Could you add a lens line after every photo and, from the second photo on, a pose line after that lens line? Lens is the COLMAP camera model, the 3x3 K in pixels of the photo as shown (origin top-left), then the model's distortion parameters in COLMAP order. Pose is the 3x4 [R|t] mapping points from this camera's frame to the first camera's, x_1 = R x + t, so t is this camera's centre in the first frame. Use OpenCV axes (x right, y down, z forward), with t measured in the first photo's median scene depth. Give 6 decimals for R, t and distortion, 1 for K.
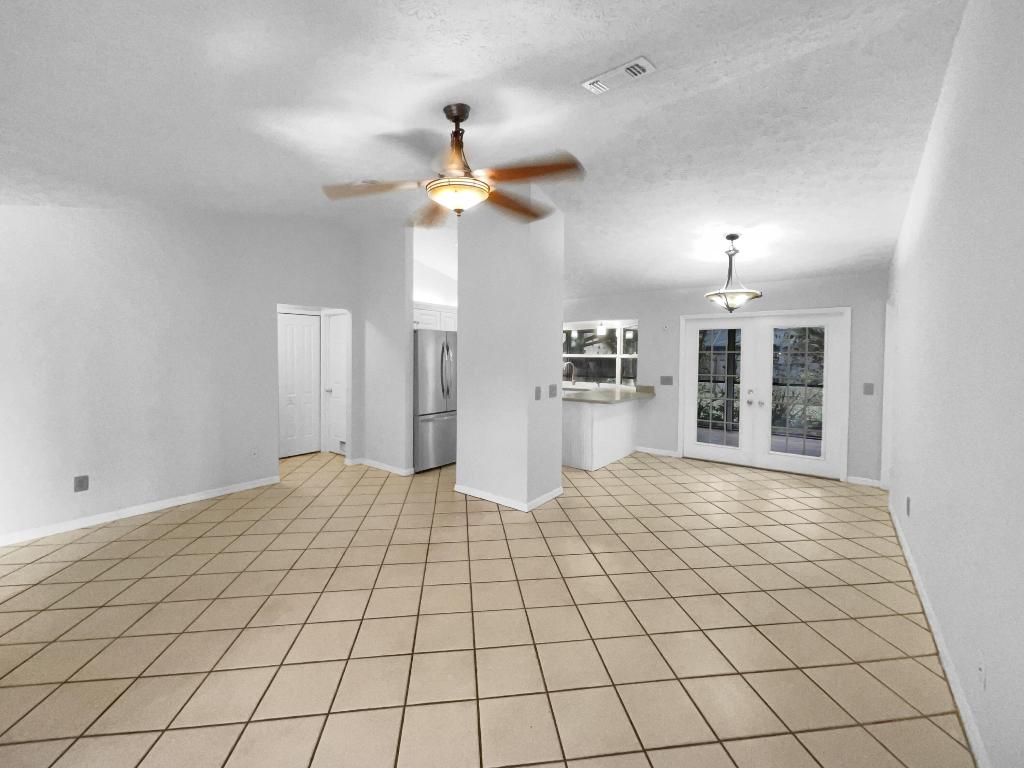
lens RADIAL K [[417.1, 0, 508.5], [0, 417.1, 368.4], [0, 0, 1]] dist [-0.001259, 0.000167]
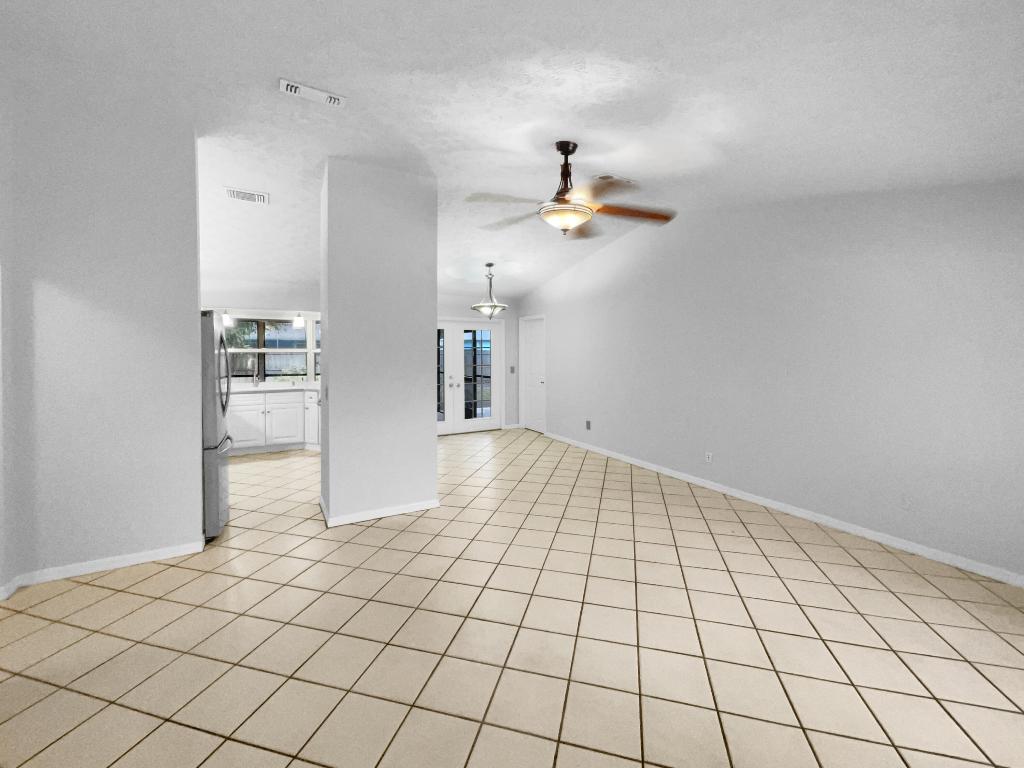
lens RADIAL K [[427.5, 0, 516.9], [0, 427.5, 361.5], [0, 0, 1]] dist [0.001716, 0.000249]
pose [[0.359447, -0.029097, 0.932712, -0.551081], [0.030633, 0.999343, 0.019371, -0.012601], [-0.932663, 0.021609, 0.360102, 0.292989]]
